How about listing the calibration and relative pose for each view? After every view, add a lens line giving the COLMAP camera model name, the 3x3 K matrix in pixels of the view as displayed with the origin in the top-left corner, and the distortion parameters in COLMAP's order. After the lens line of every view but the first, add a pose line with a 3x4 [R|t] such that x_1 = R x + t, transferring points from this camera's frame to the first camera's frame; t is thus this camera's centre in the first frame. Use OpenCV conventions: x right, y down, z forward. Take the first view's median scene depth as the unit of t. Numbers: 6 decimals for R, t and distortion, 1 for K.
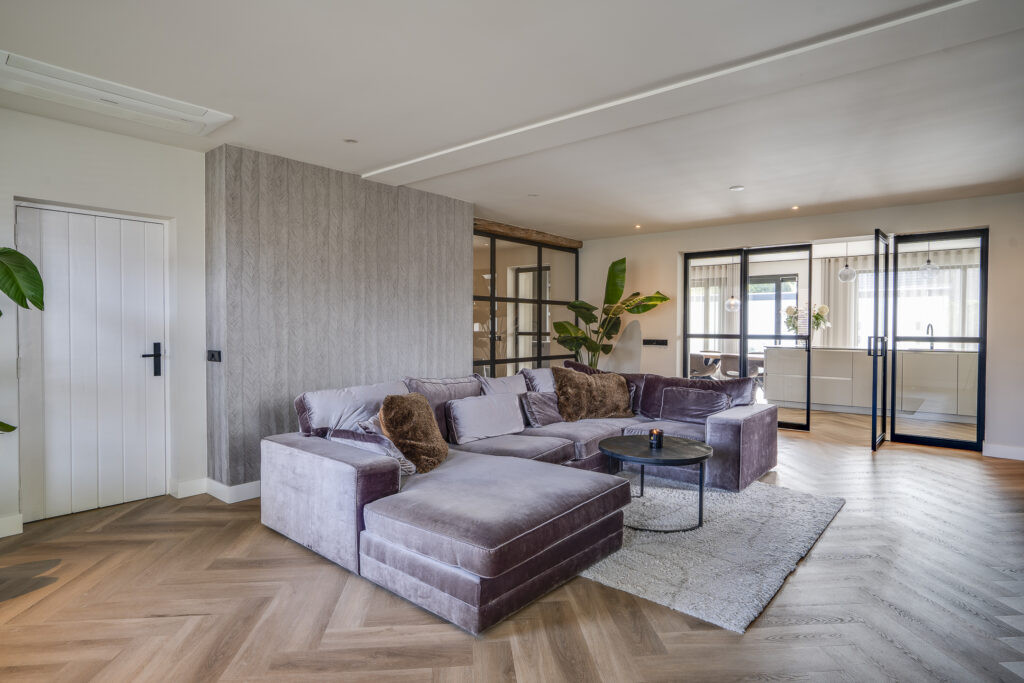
lens RADIAL K [[568.2, 0, 512.2], [0, 568.2, 335.9], [0, 0, 1]] dist [-0.034967, 0.021683]
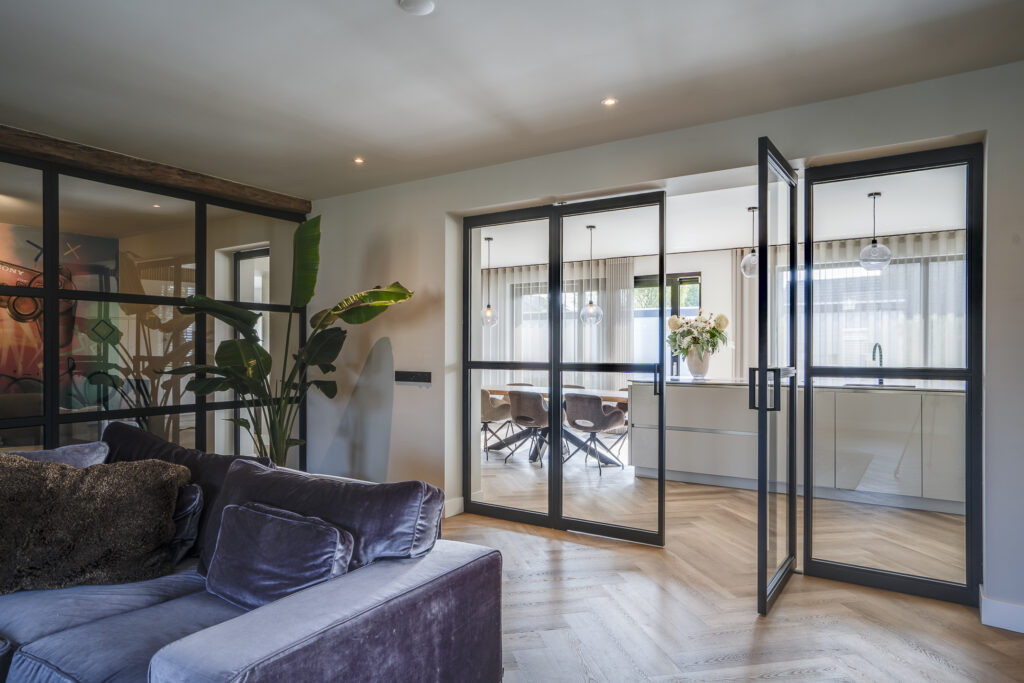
lens RADIAL K [[633.5, 0, 515.1], [0, 633.5, 347.2], [0, 0, 1]] dist [-0.008991, -0.006456]
pose [[0.993882, -0.000259, 0.110444, 0.306412], [0.002384, 0.999815, -0.019105, -0.005492], [-0.110419, 0.019252, 0.993699, 0.400044]]
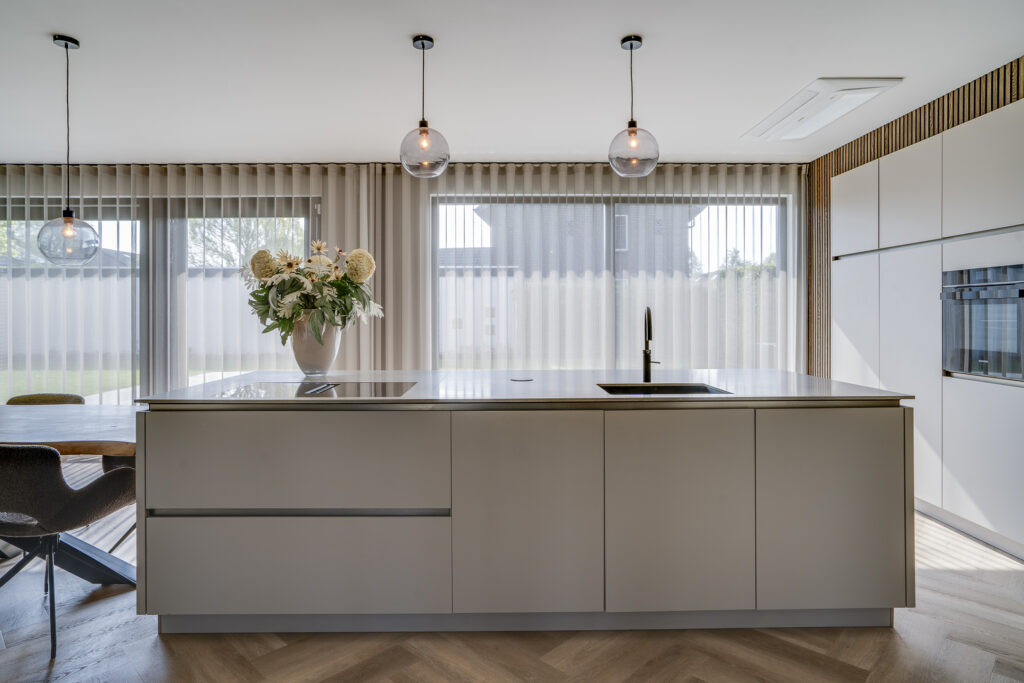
lens RADIAL K [[581.7, 0, 503.1], [0, 581.7, 315.7], [0, 0, 1]] dist [-0.030170, 0.003357]
pose [[0.767753, -0.006086, 0.640717, 0.512223], [0.017595, 0.999778, -0.011587, -0.014925], [-0.640505, 0.020169, 0.767689, 0.882964]]
